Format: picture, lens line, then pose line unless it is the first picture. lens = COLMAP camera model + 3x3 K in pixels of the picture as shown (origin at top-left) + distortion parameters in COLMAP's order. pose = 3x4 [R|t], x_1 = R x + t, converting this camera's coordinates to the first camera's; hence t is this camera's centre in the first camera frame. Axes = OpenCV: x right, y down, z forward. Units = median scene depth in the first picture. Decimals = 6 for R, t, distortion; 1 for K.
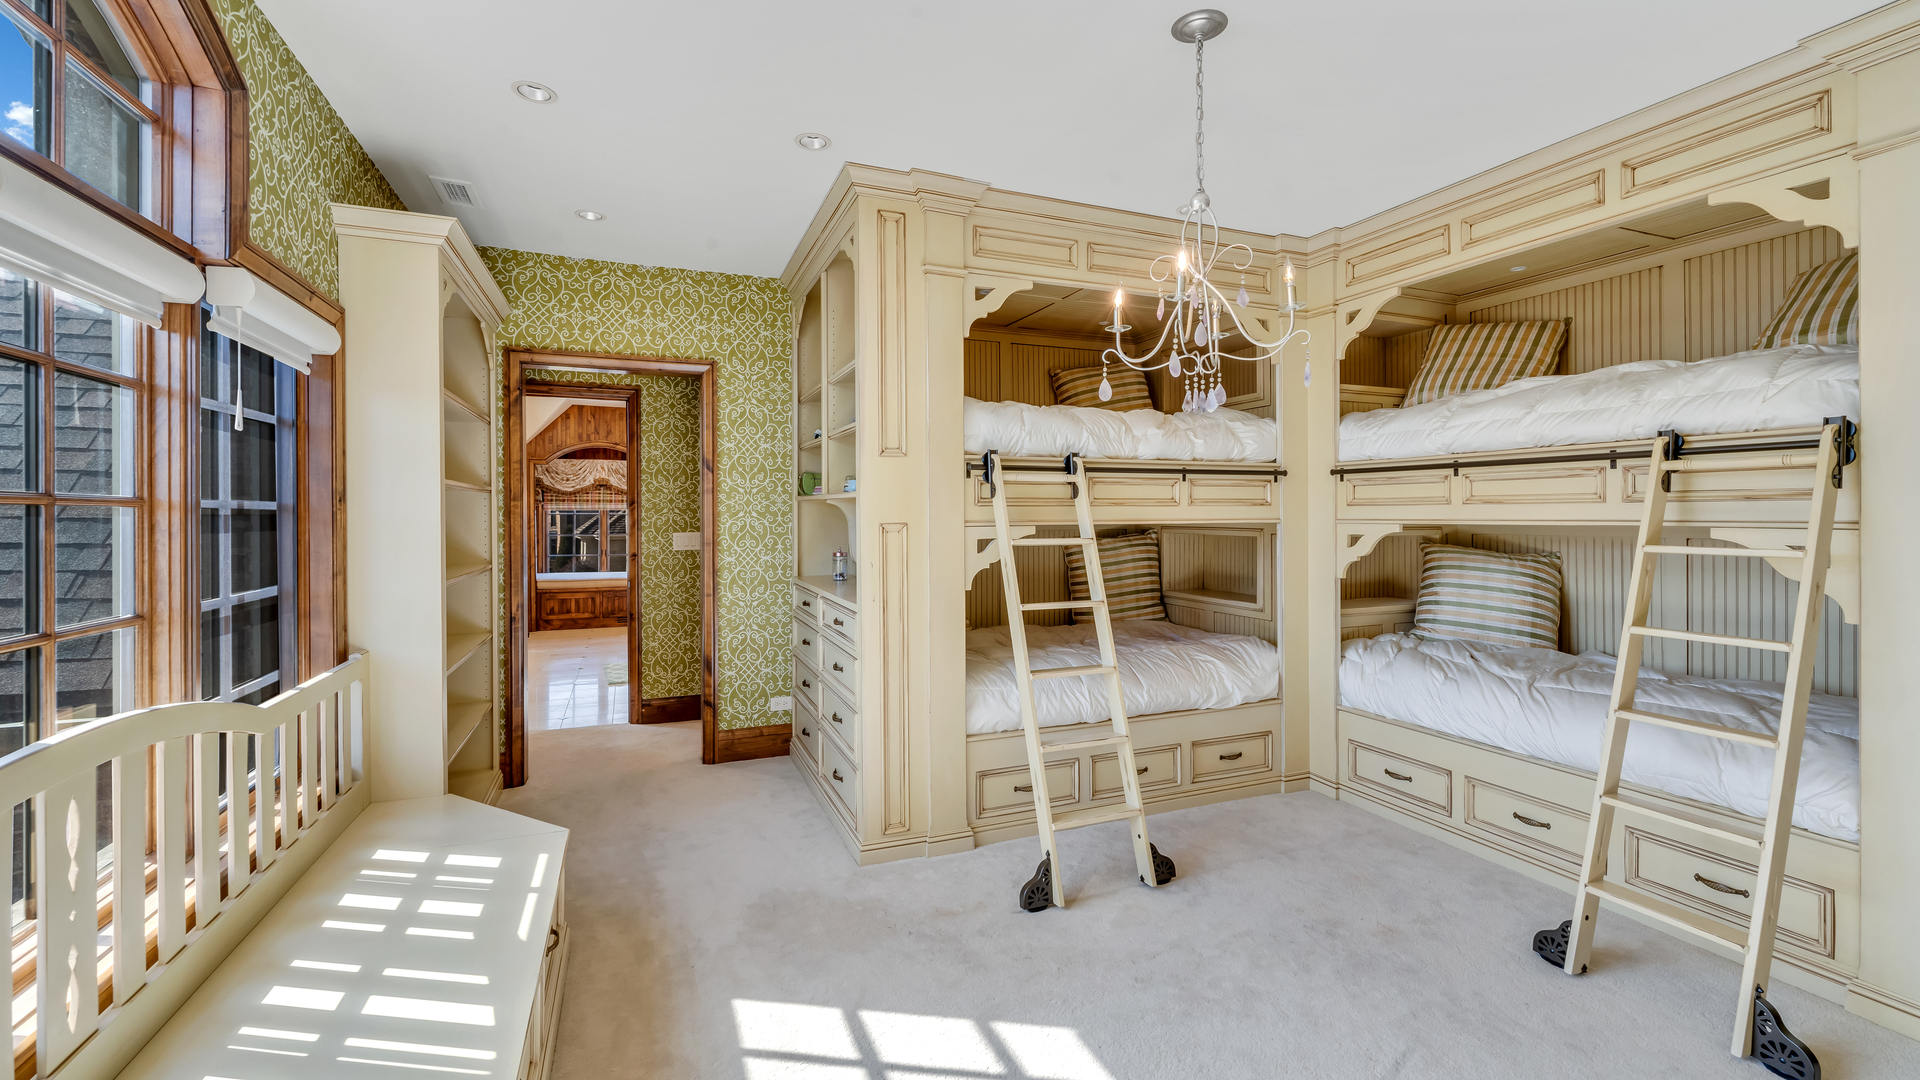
lens RADIAL K [[781.3, 0, 959.1], [0, 781.3, 515.8], [0, 0, 1]] dist [-0.003430, -0.000704]
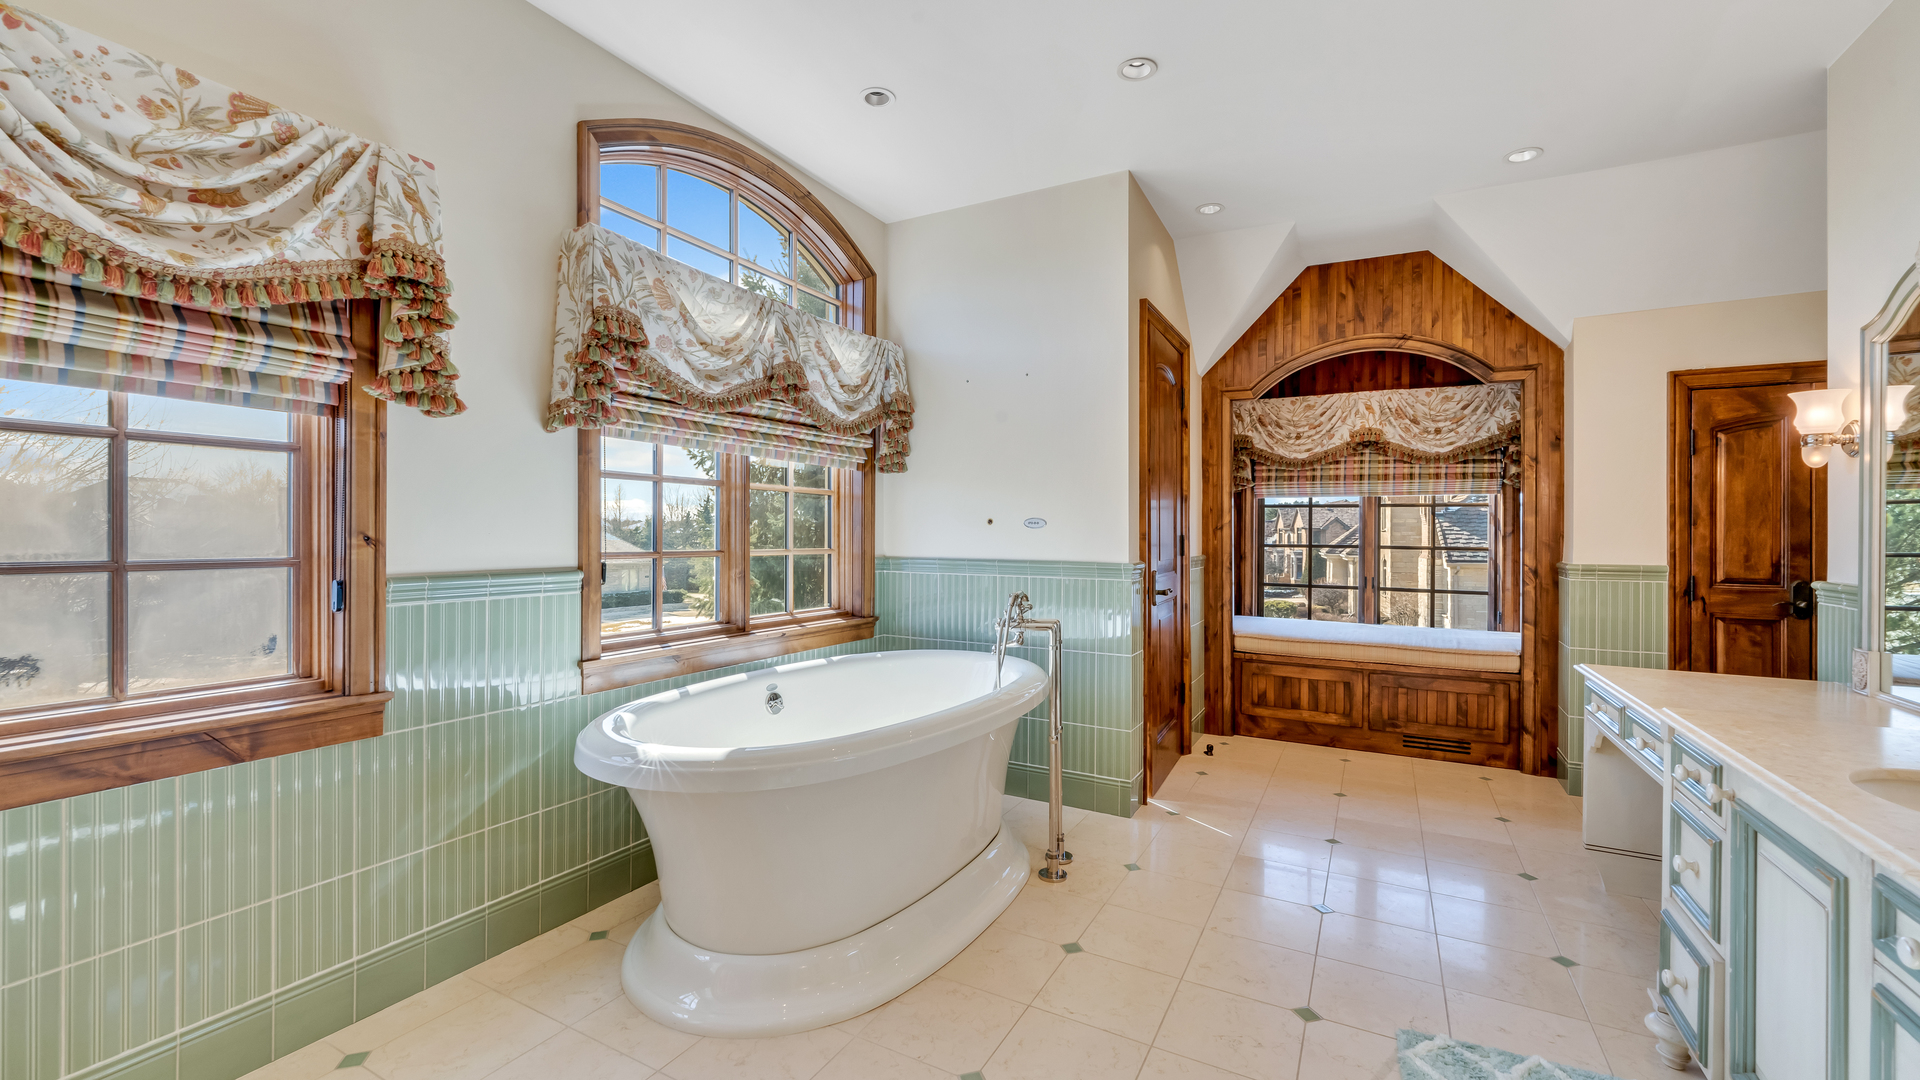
lens RADIAL K [[781.3, 0, 959.1], [0, 781.3, 536.6], [0, 0, 1]] dist [-0.003430, -0.000704]
pose [[0.628899, 0.007604, -0.777450, -0.244352], [-0.006941, 0.999967, 0.004166, 0.018127], [0.777456, 0.002776, 0.628931, 0.508539]]
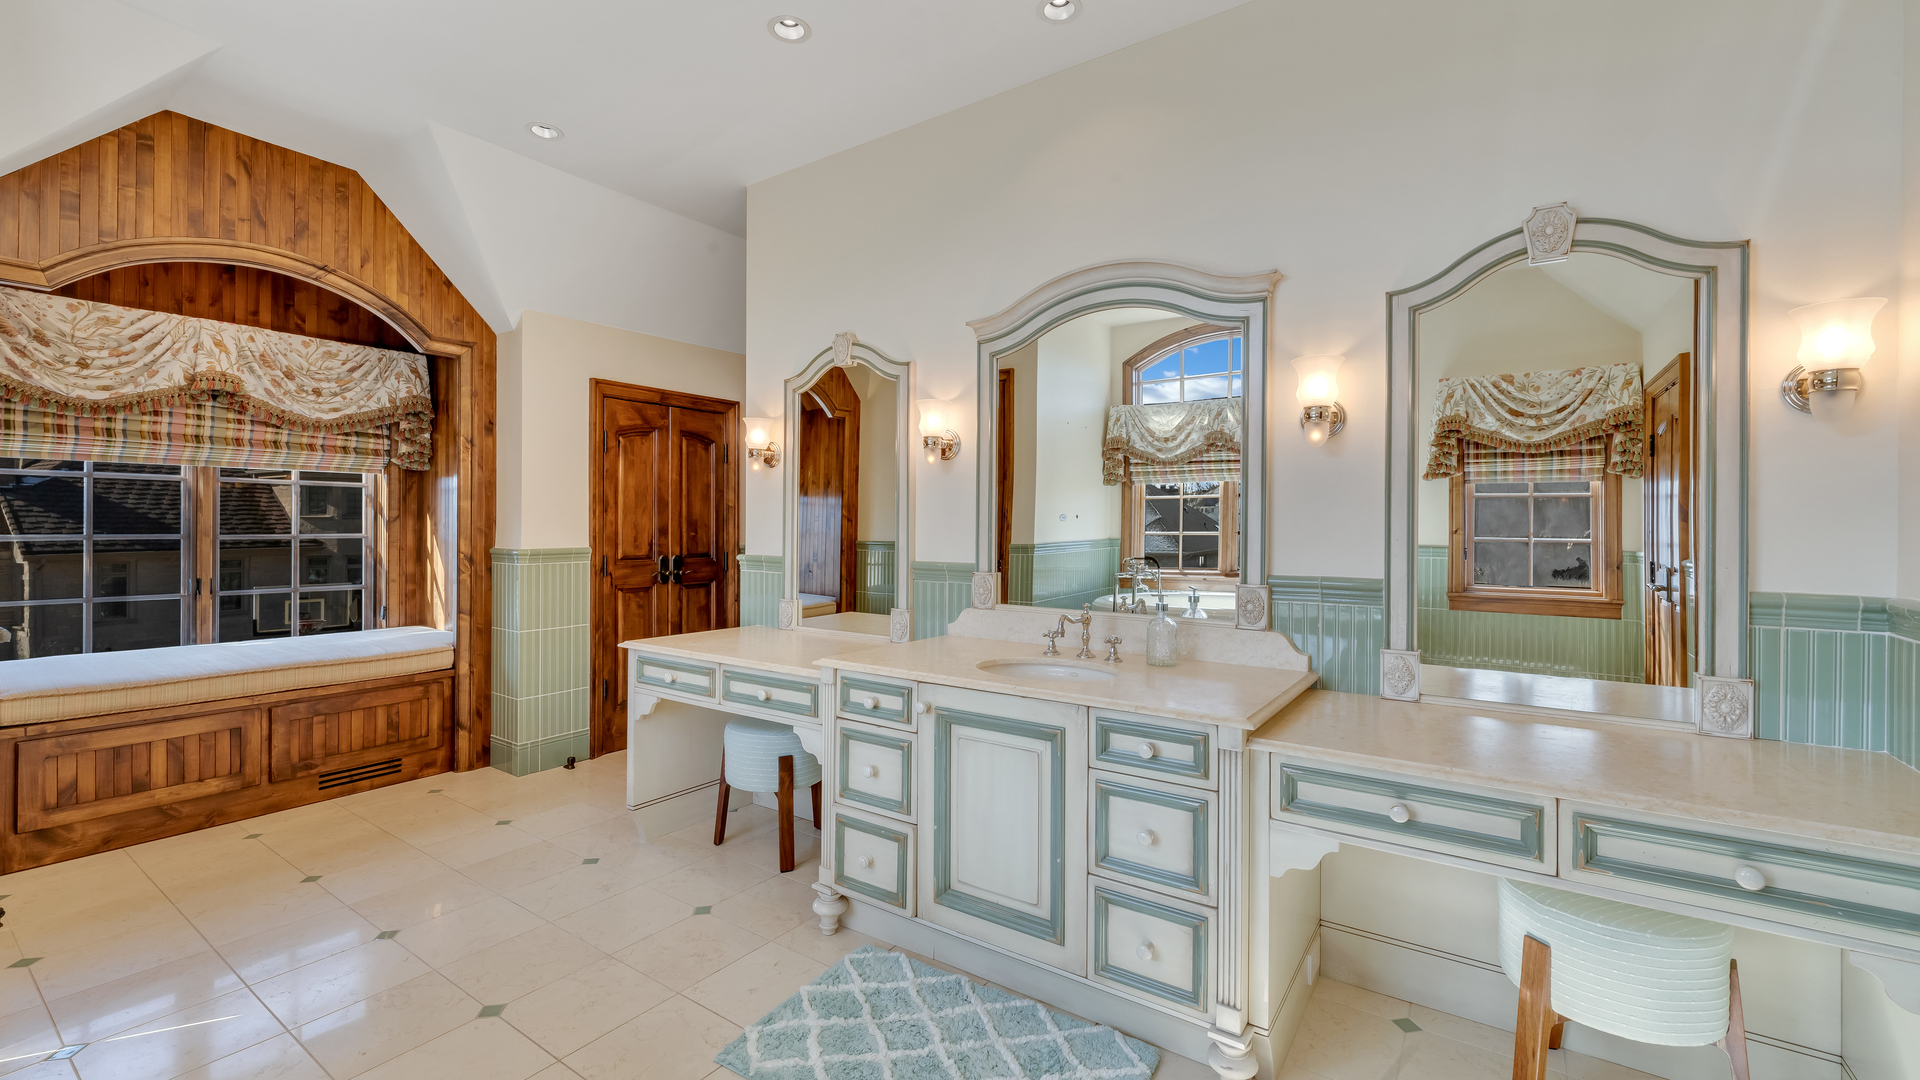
lens RADIAL K [[781.3, 0, 970.3], [0, 781.3, 526.1], [0, 0, 1]] dist [-0.003430, -0.000704]
pose [[0.831909, 0.002799, 0.554905, -0.375210], [-0.004989, 0.999985, 0.002435, 0.017547], [-0.554889, -0.004794, 0.831910, 0.533530]]
